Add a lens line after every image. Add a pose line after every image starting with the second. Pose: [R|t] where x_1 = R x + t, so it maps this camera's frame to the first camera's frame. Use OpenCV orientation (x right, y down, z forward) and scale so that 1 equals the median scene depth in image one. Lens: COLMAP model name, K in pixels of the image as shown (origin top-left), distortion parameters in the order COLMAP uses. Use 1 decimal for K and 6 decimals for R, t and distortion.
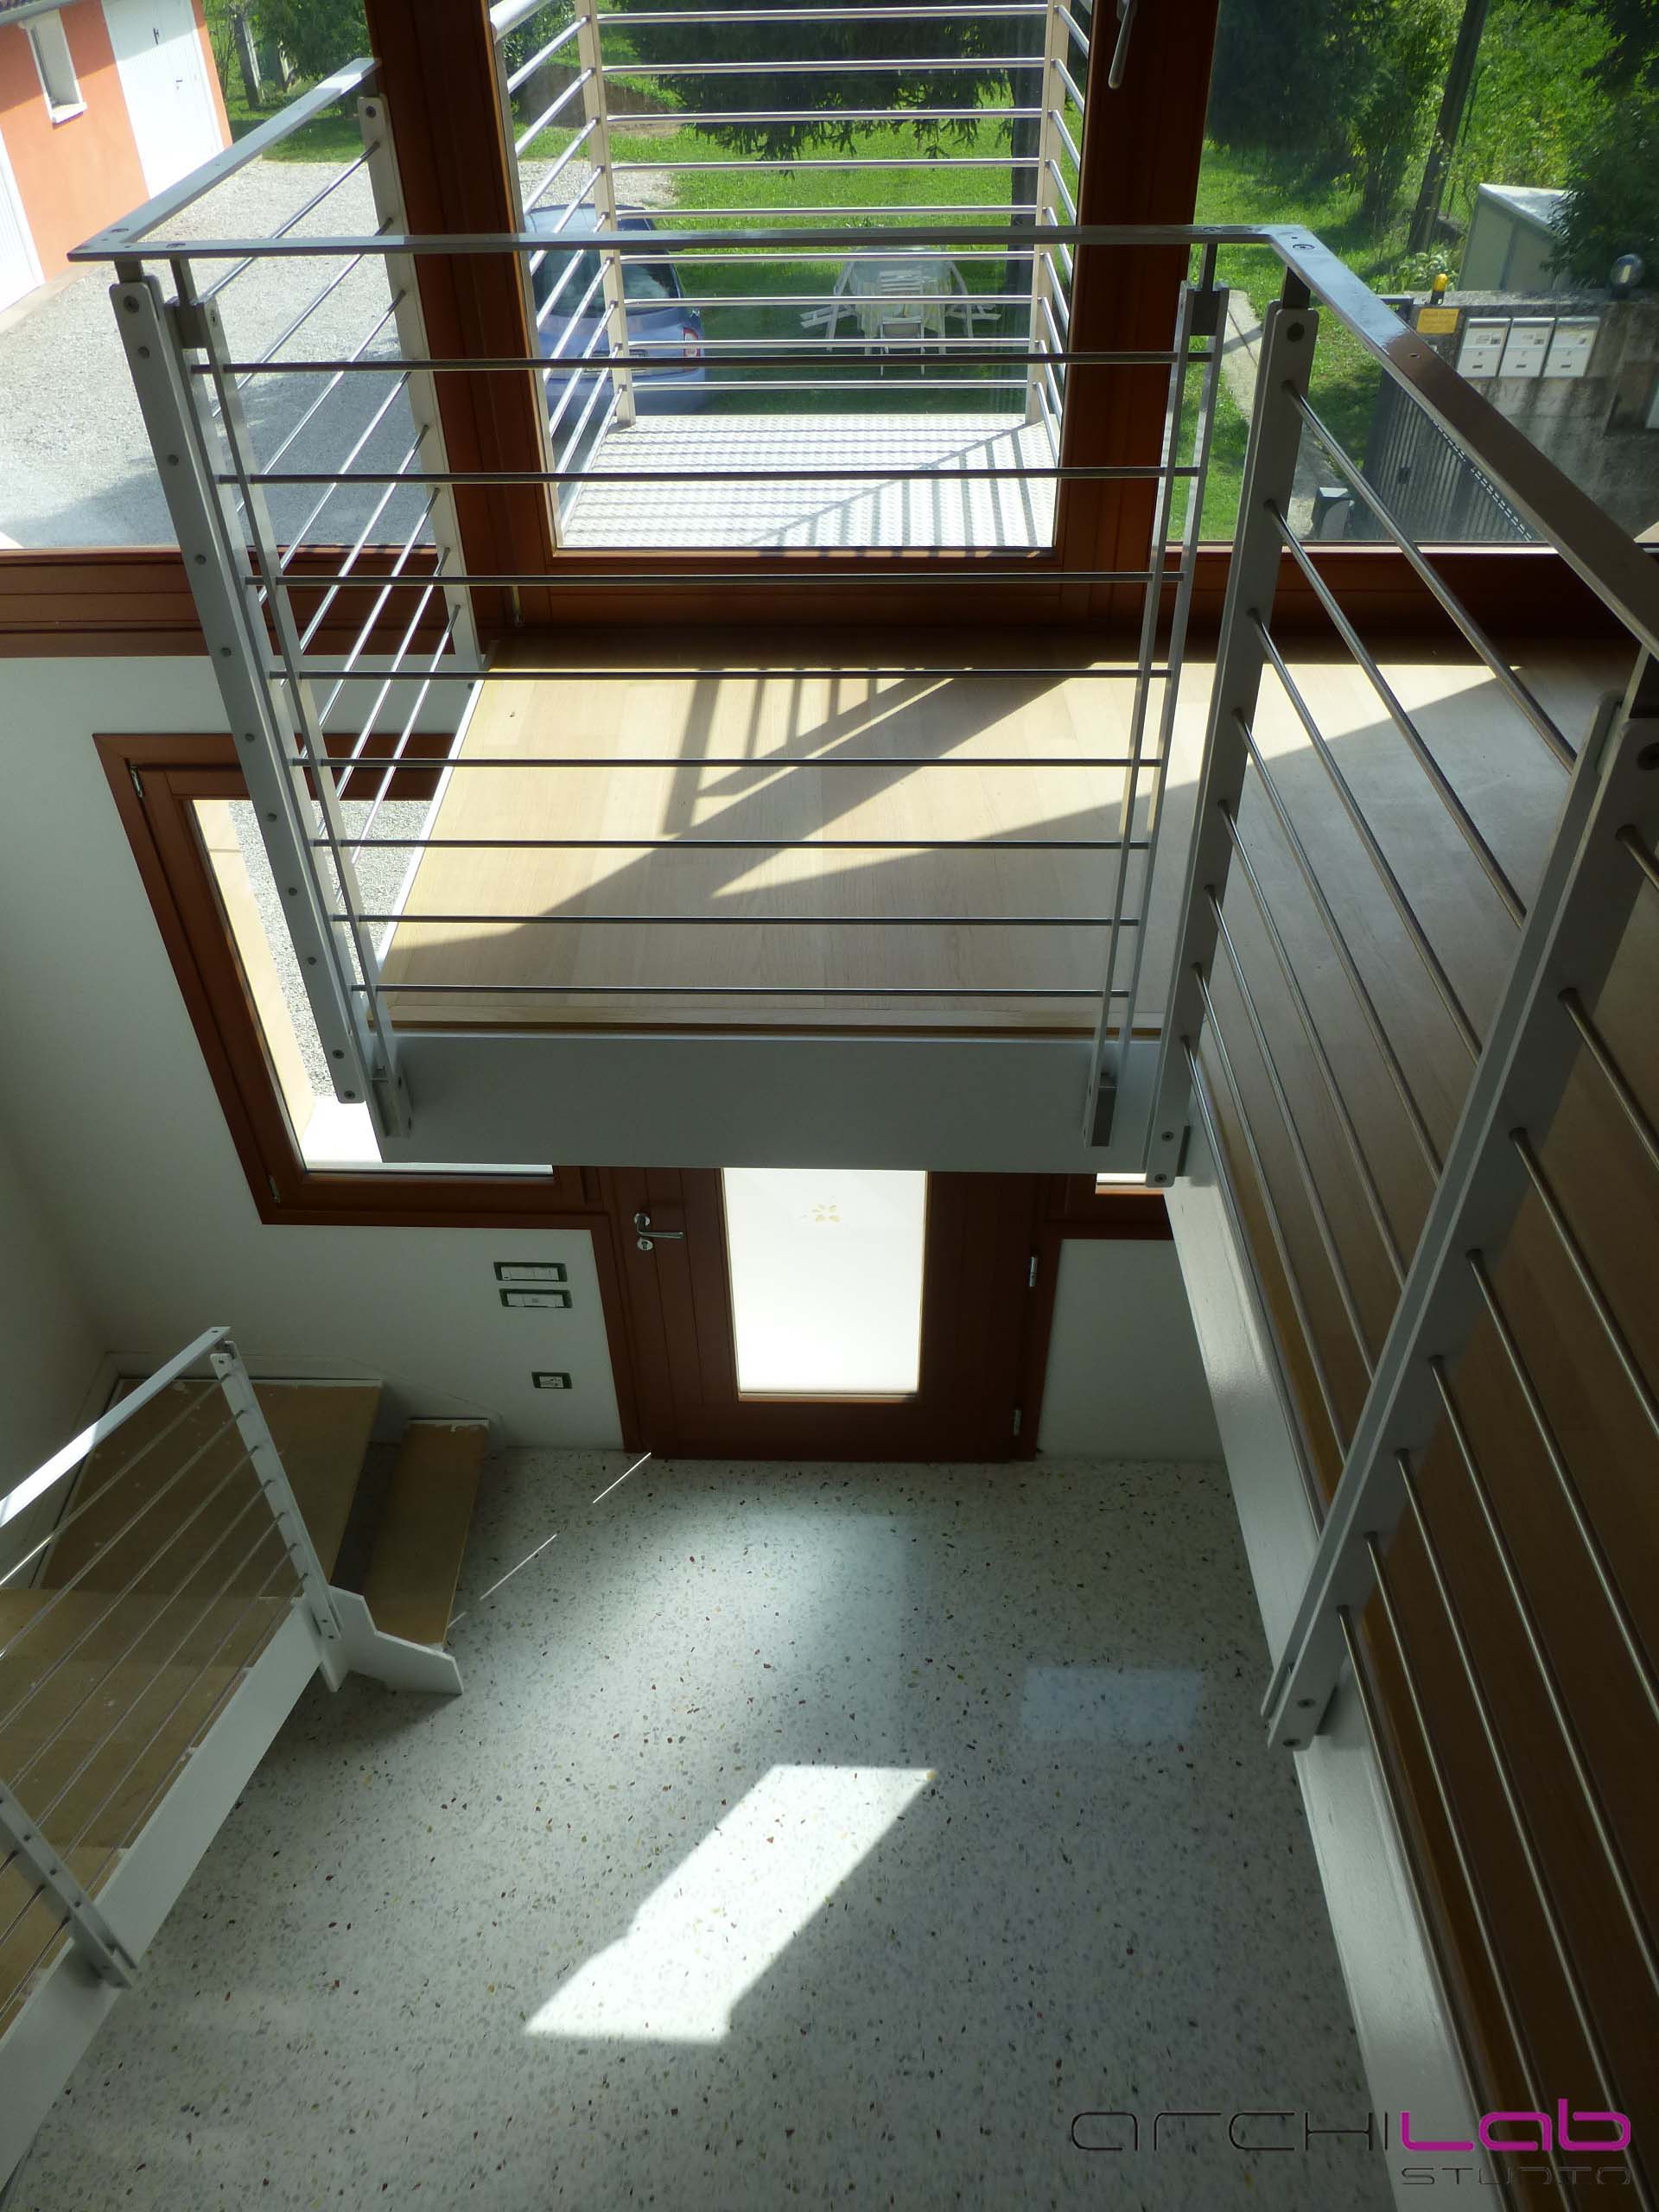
lens RADIAL K [[1575.2, 0, 815.8], [0, 1575.2, 1115.9], [0, 0, 1]] dist [-0.054479, 0.026781]
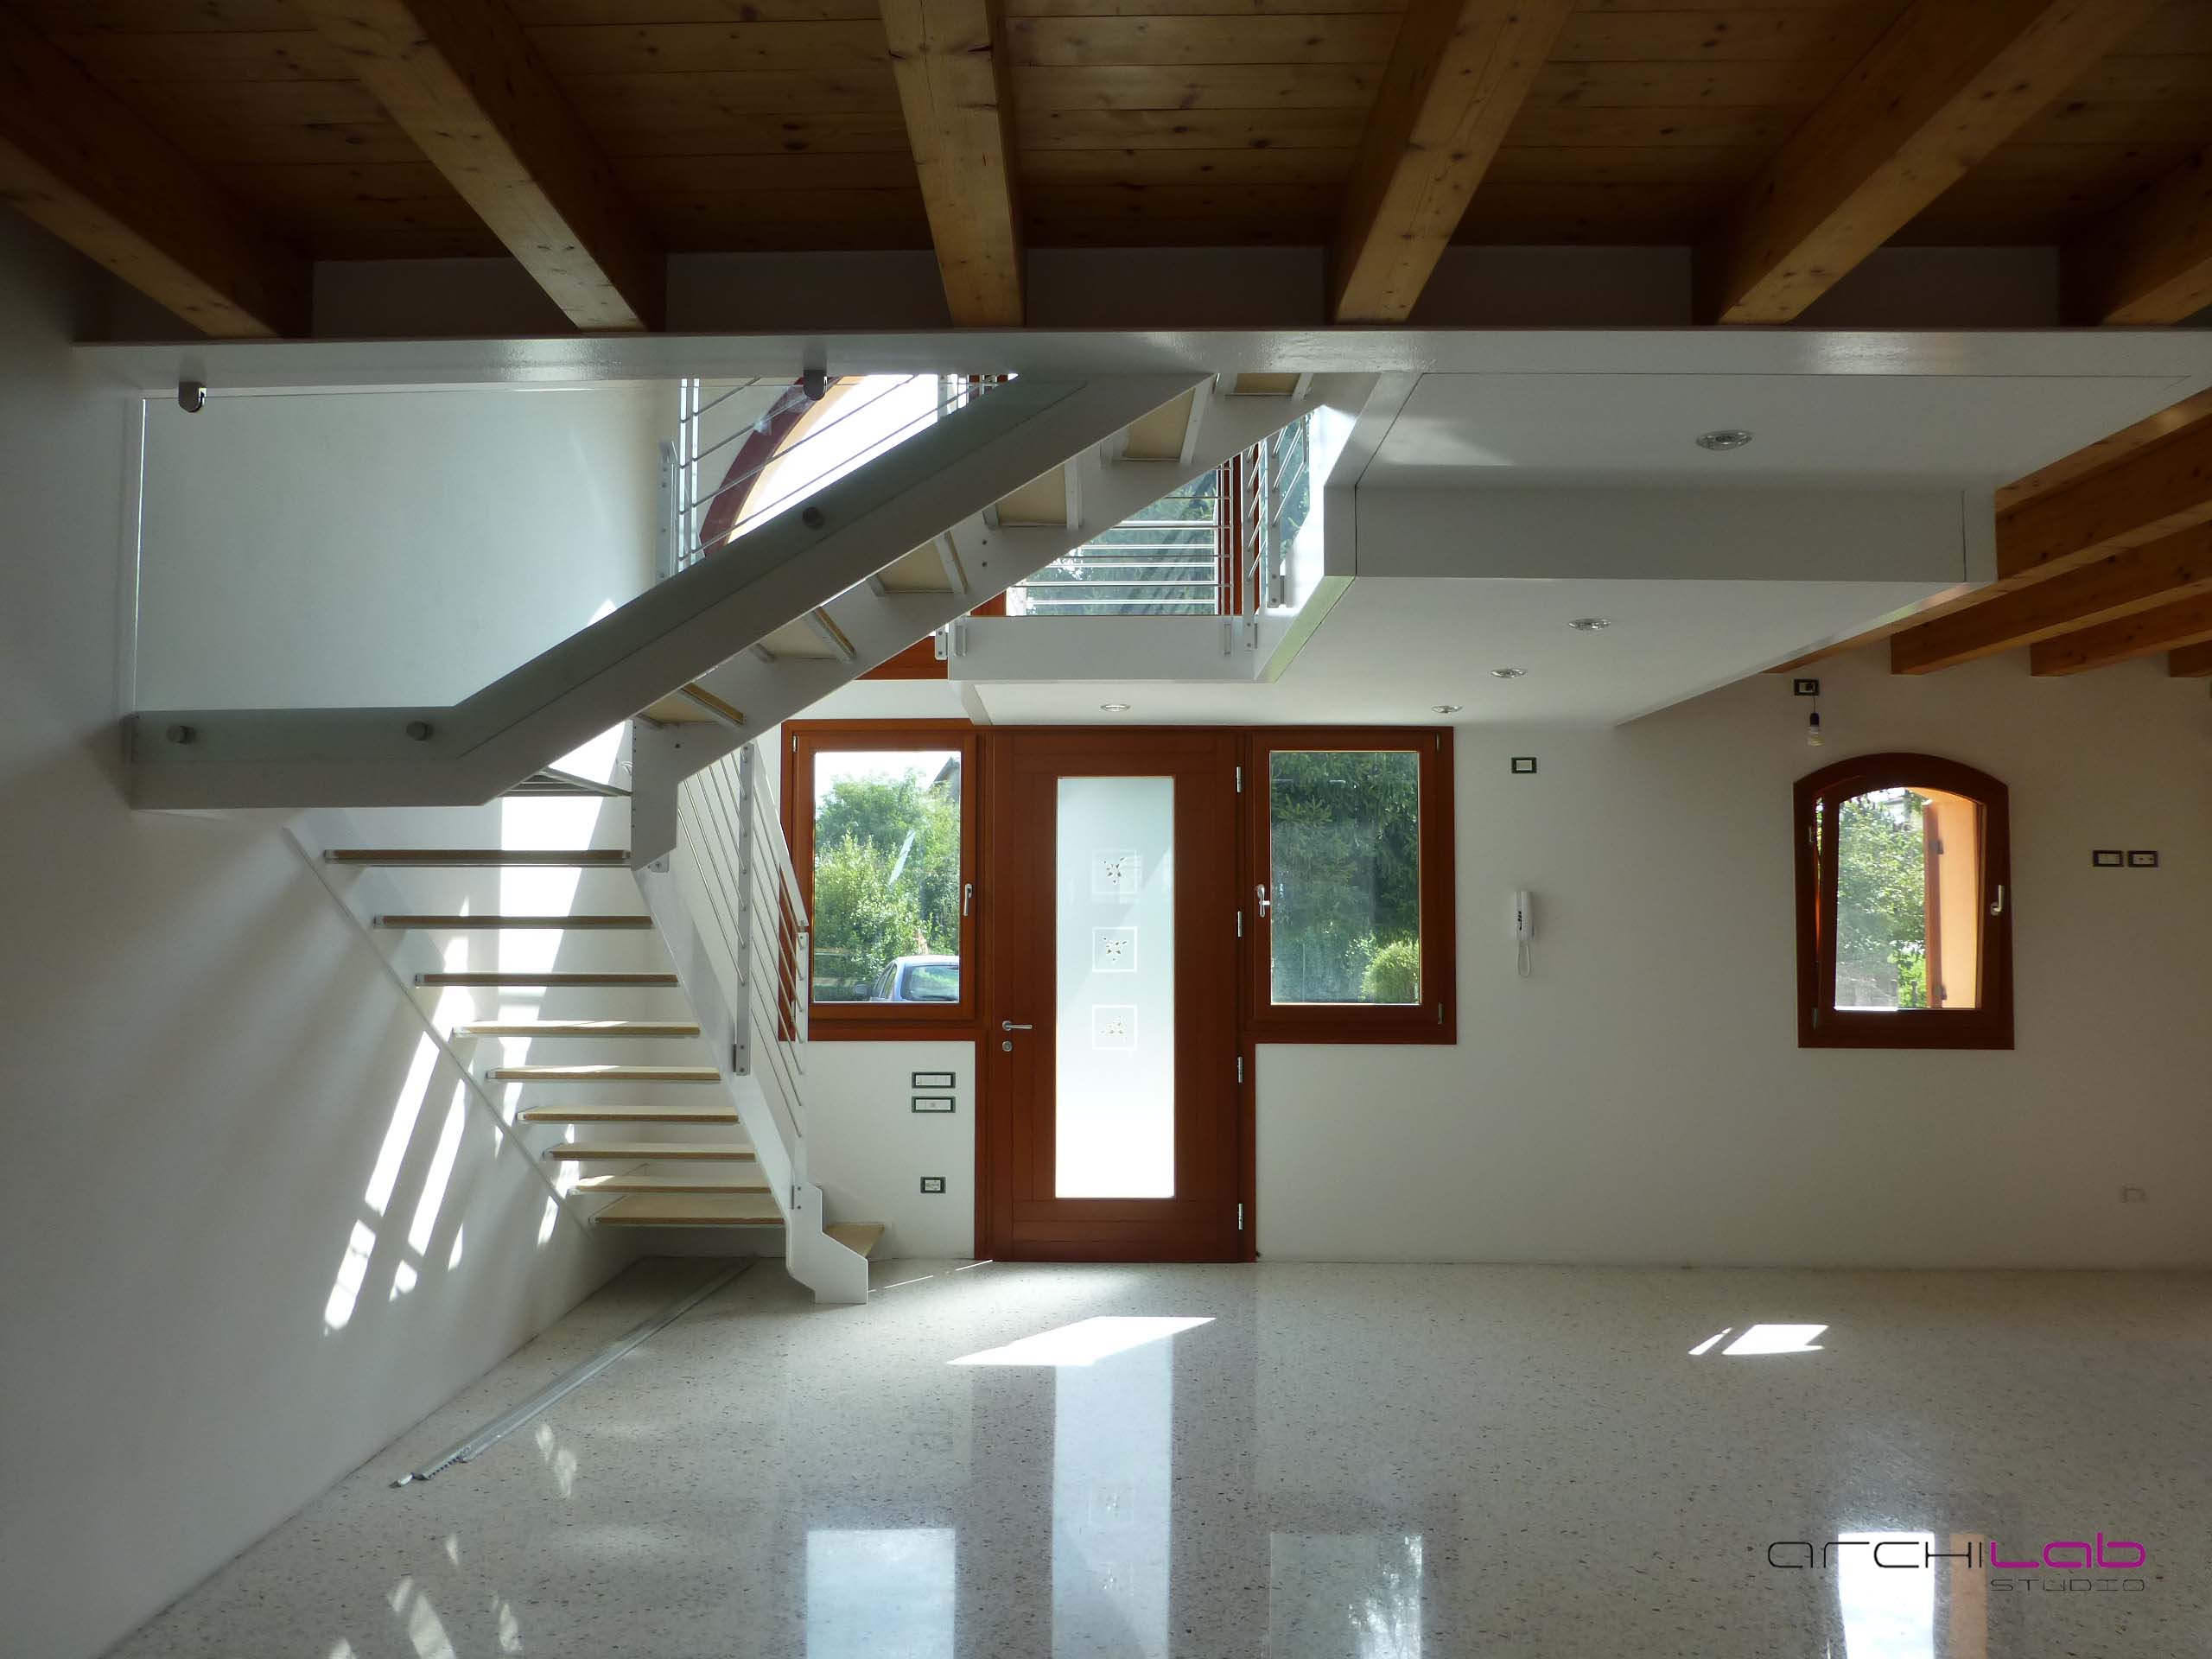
lens RADIAL K [[1572.8, 0, 1106.0], [0, 1572.8, 829.5], [0, 0, 1]] dist [-0.001779, -0.001656]
pose [[0.999776, 0.015973, 0.013885, -0.029609], [-0.001766, 0.716739, -0.697340, 1.074538], [-0.021091, 0.697159, 0.716606, -0.366991]]
